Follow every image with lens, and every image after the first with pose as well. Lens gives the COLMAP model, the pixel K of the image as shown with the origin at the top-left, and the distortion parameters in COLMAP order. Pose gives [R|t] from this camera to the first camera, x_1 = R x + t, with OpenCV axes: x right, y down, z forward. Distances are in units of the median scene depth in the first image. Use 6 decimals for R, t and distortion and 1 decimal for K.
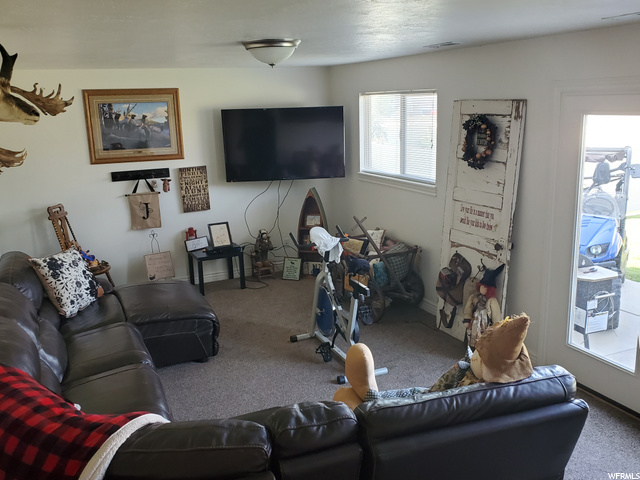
lens RADIAL K [[584.0, 0, 320.0], [0, 584.0, 240.0], [0, 0, 1]] dist [-0.003951, -0.011844]
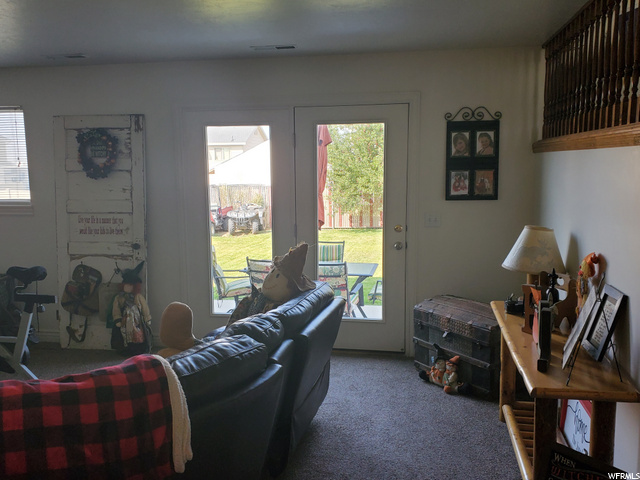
lens RADIAL K [[584.0, 0, 320.0], [0, 584.0, 240.0], [0, 0, 1]] dist [-0.003951, -0.011844]
pose [[0.562112, -0.081720, 0.823014, -0.390409], [0.178449, 0.983651, -0.024209, 0.086096], [-0.807581, 0.160474, 0.567505, 0.097623]]
